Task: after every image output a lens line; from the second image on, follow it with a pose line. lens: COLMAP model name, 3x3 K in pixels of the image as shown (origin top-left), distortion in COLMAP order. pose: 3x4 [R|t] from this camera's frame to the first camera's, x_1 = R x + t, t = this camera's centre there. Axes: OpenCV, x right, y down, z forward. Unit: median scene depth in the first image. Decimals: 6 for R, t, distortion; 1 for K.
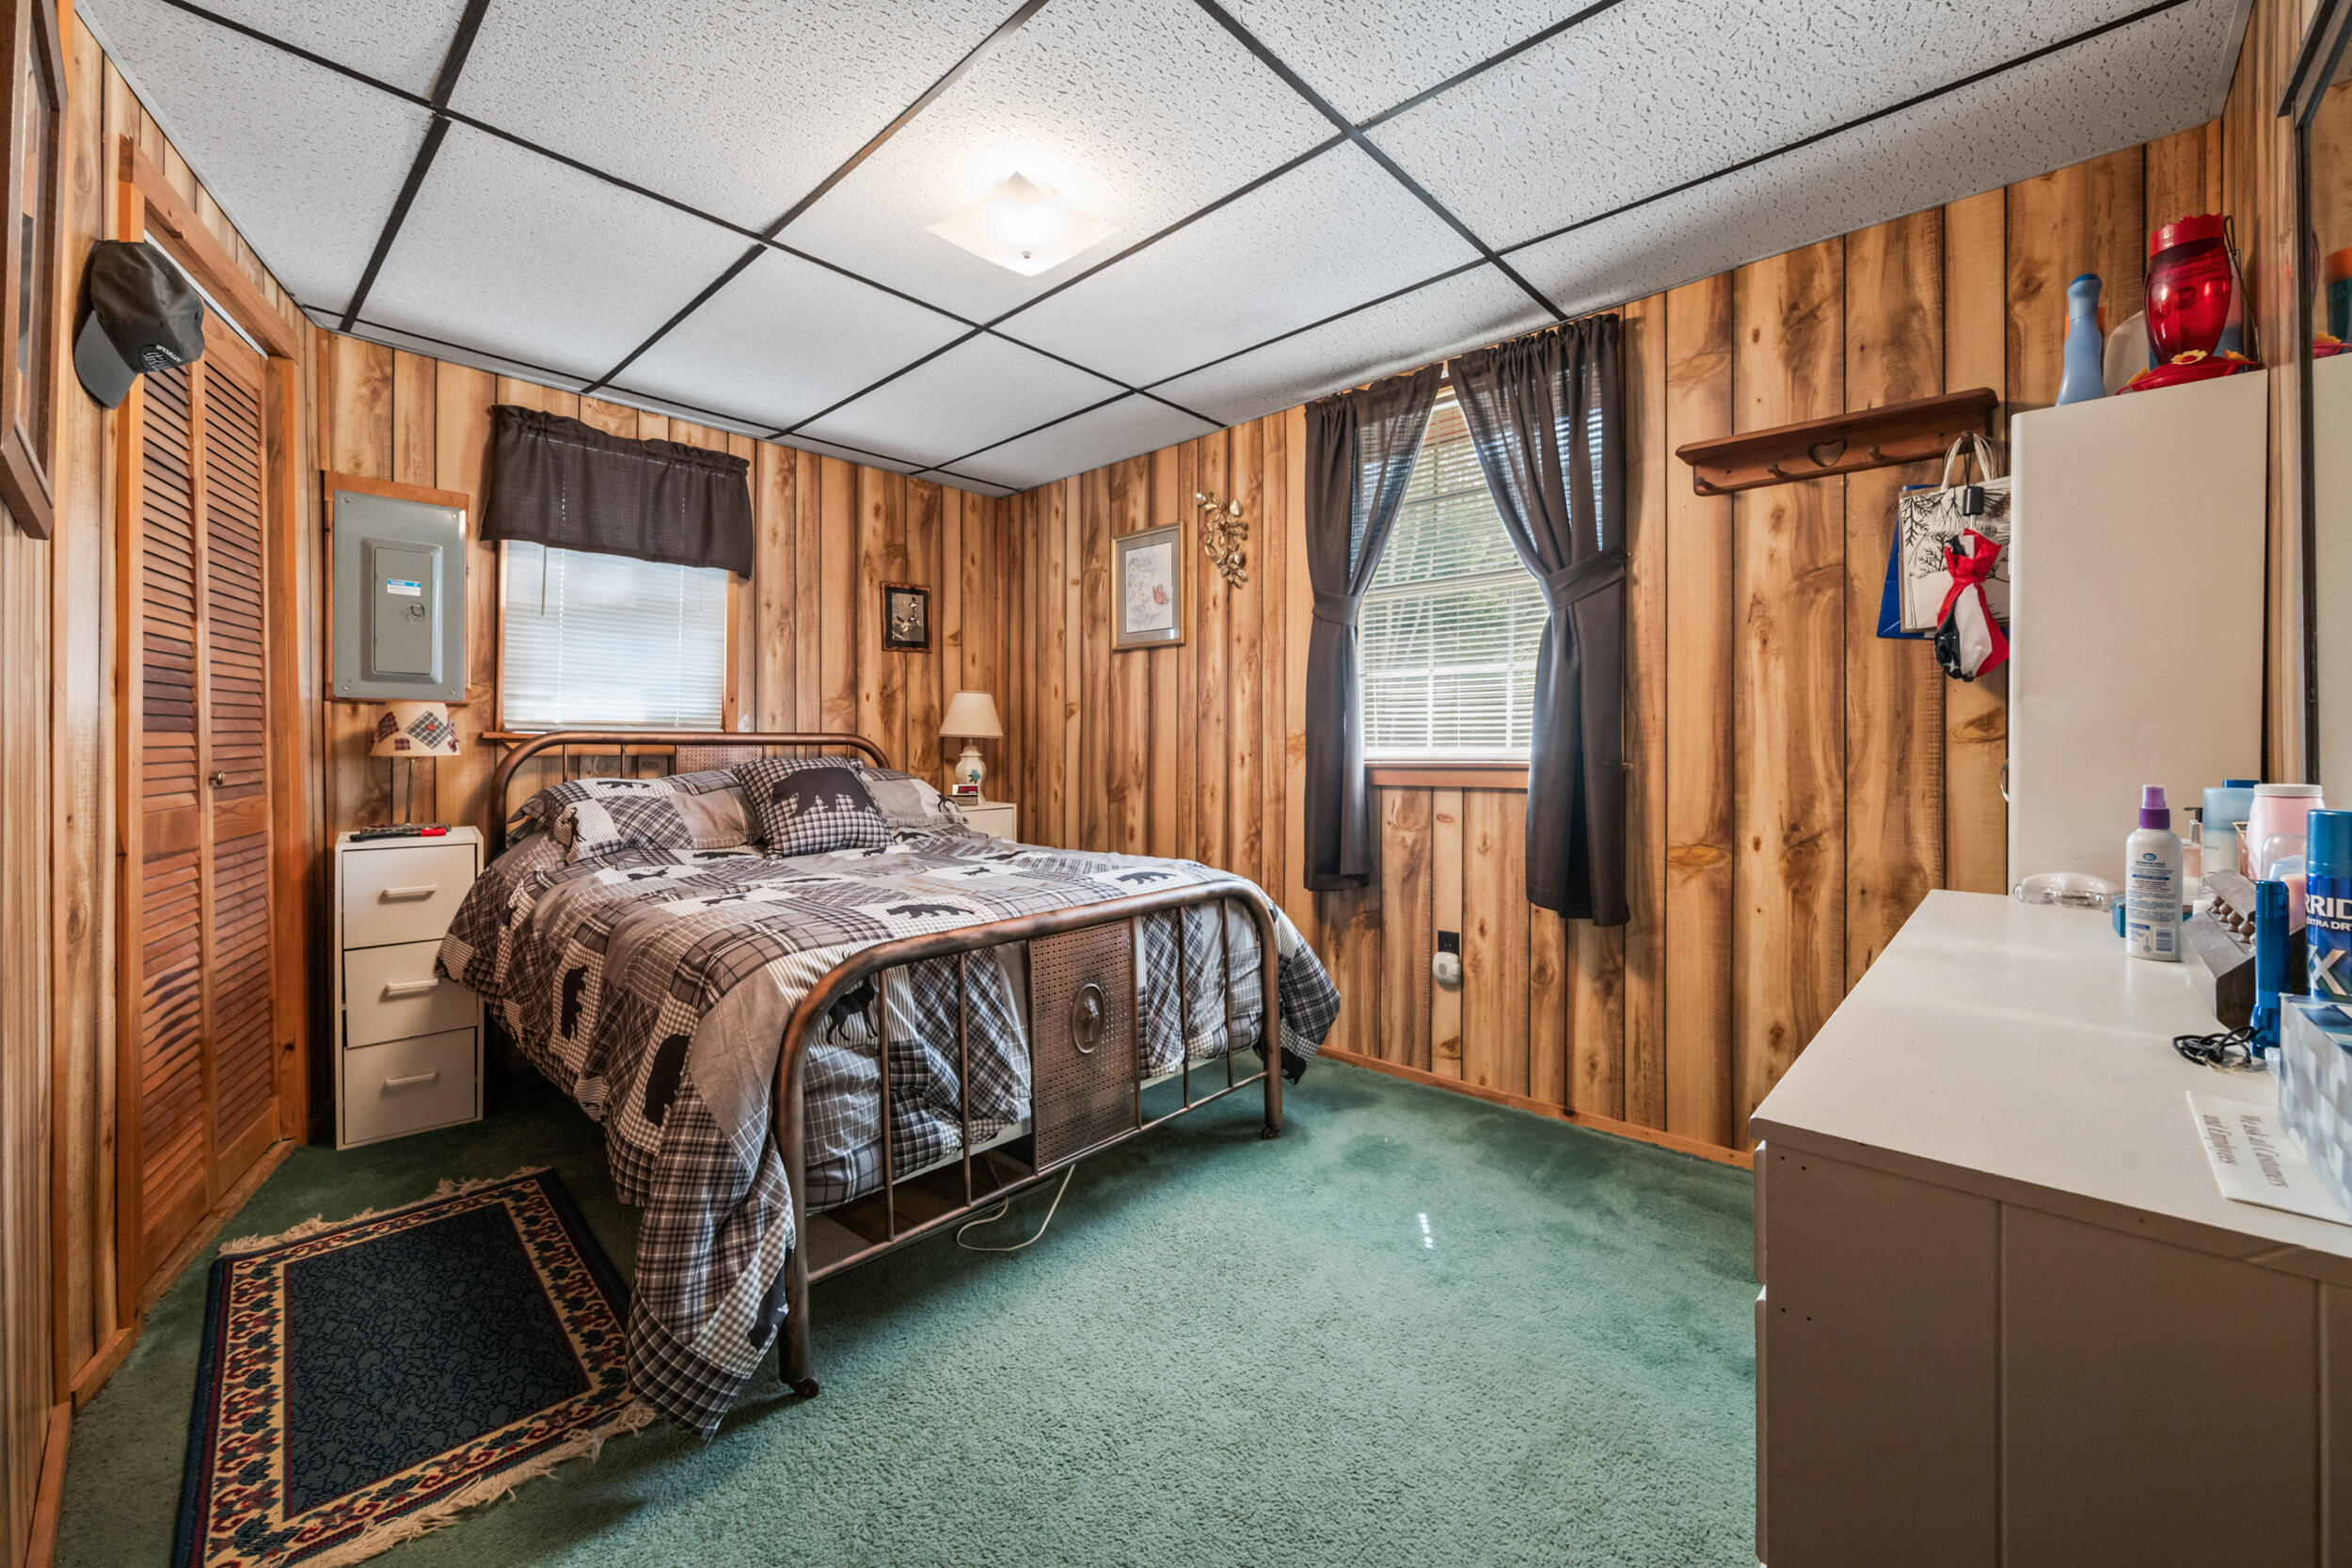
lens RADIAL K [[927.9, 0, 1169.9], [0, 927.9, 748.0], [0, 0, 1]] dist [0.000089, 0.000059]
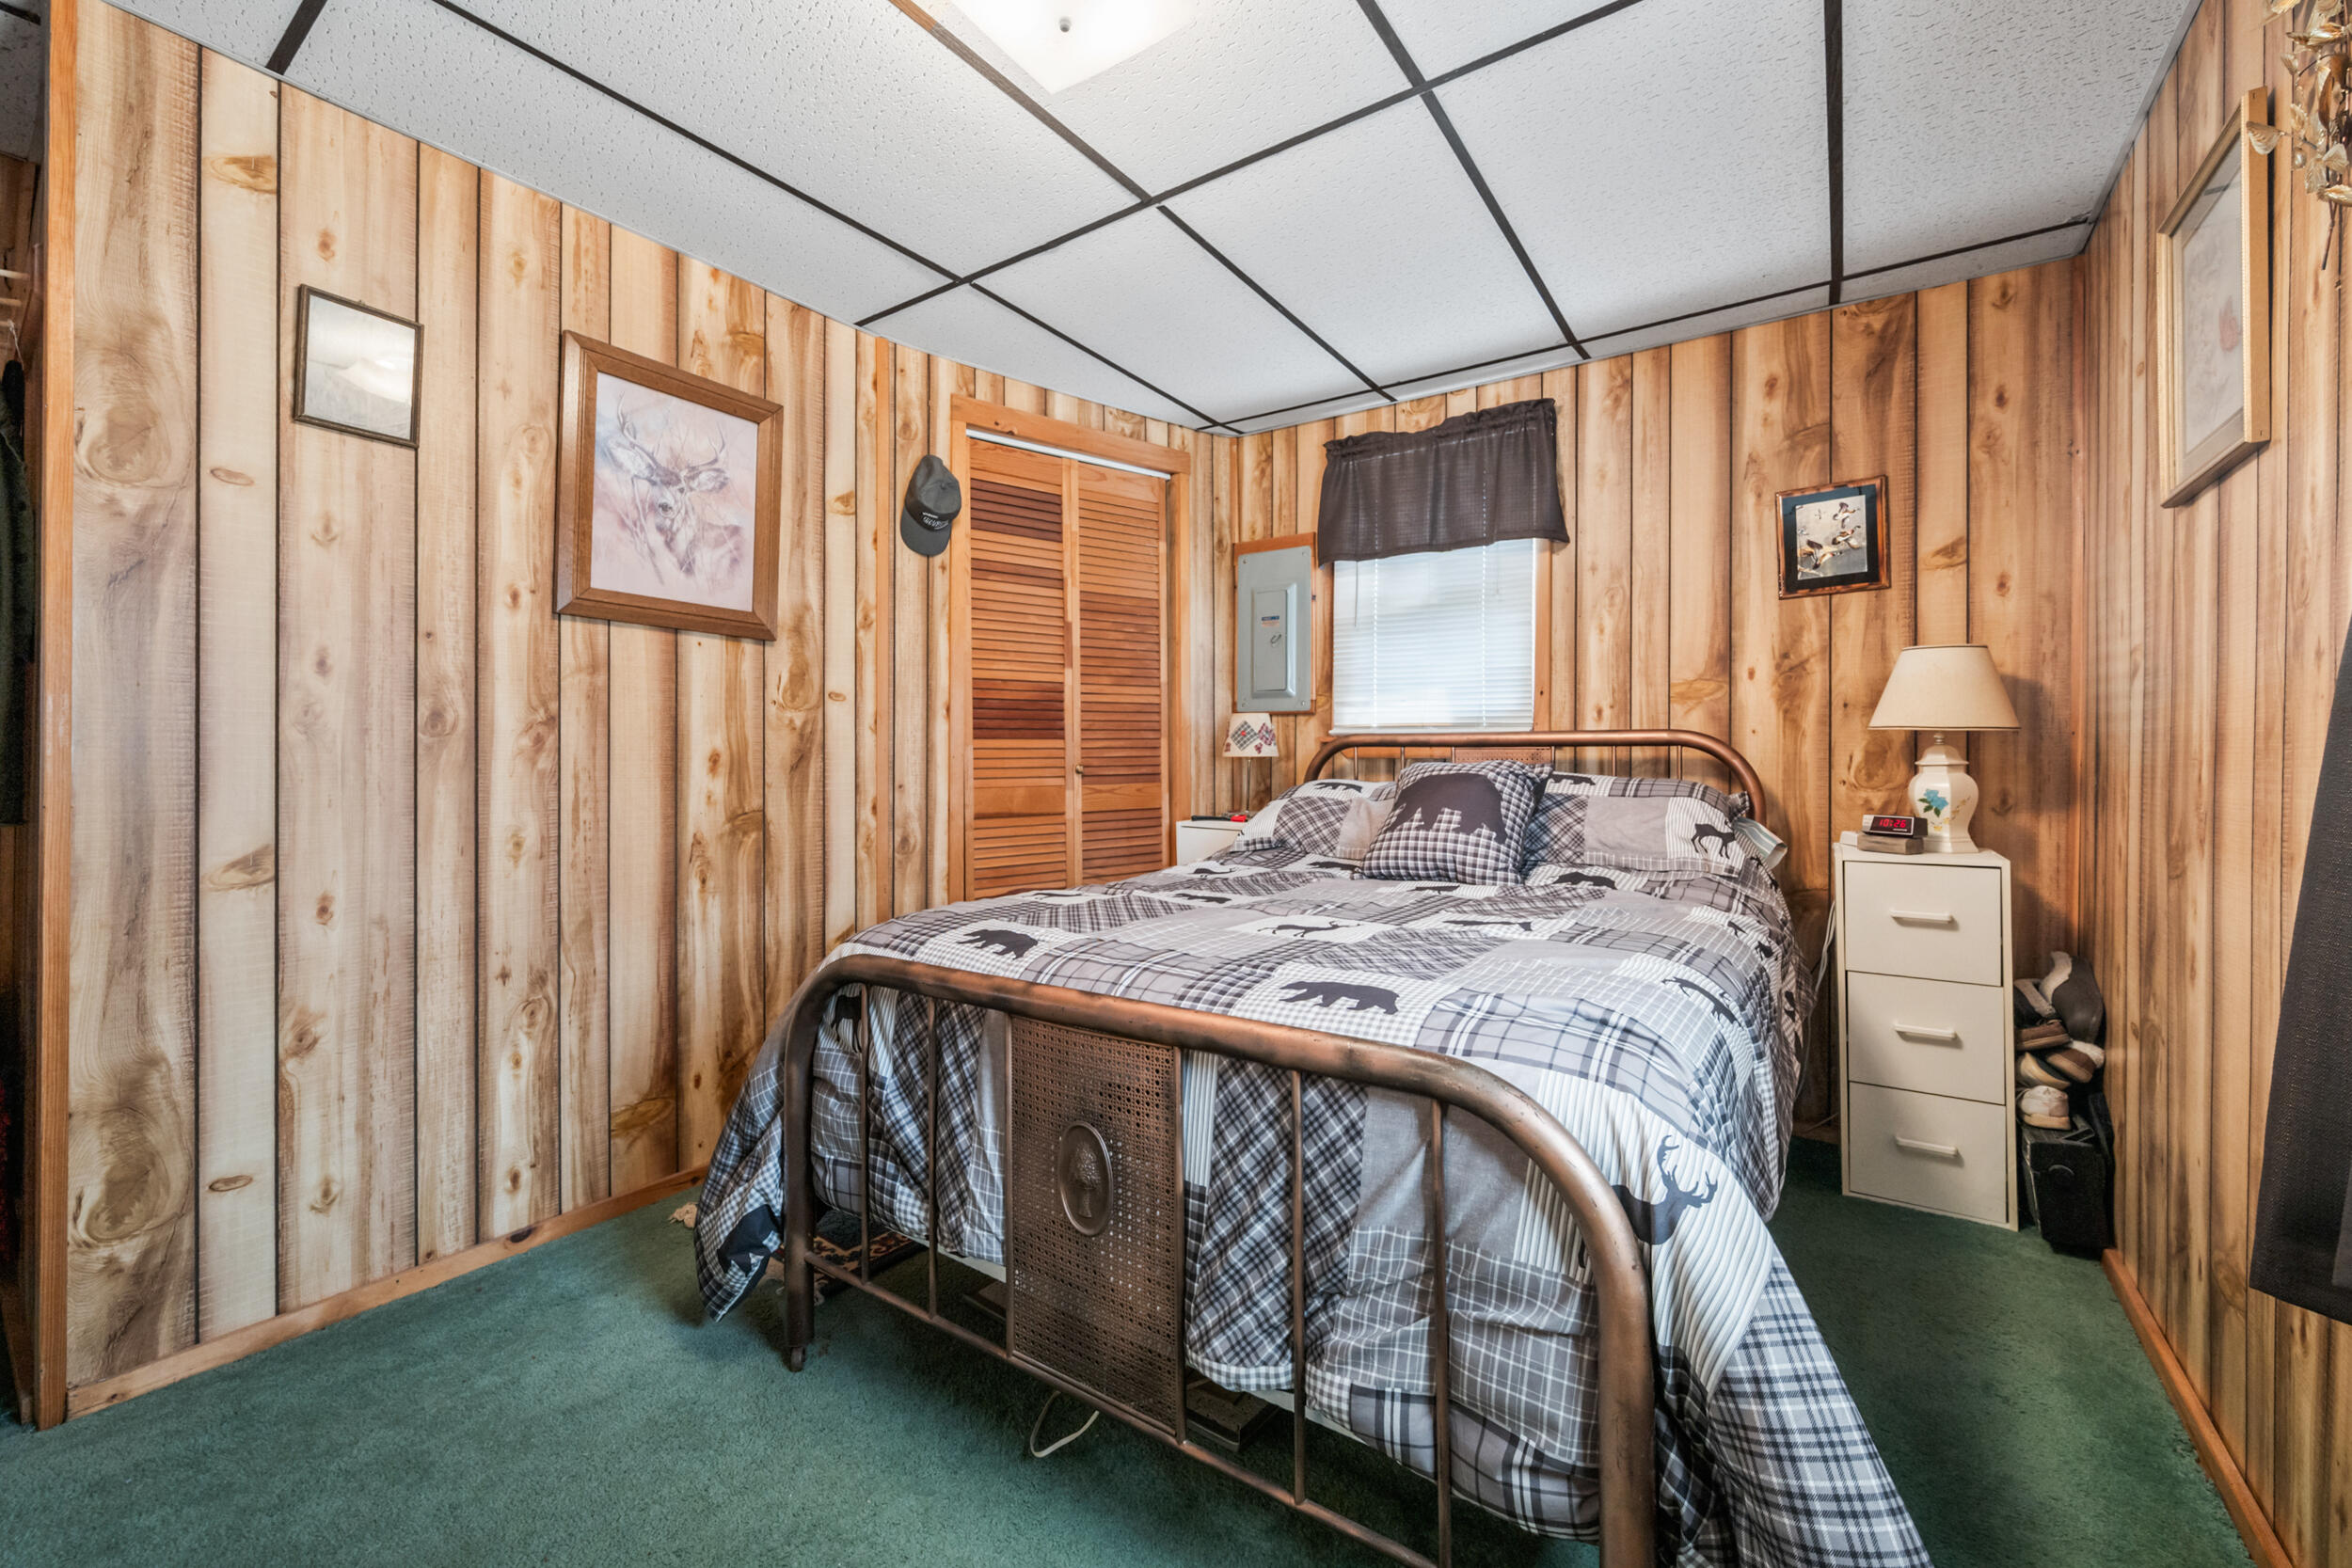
lens RADIAL K [[932.1, 0, 1186.6], [0, 932.1, 756.5], [0, 0, 1]] dist [-0.002030, -0.000298]
pose [[0.139326, 0.000411, -0.990246, 0.357492], [-0.003578, 0.999994, -0.000088, 0.007361], [0.990240, 0.003555, 0.139327, 0.654355]]
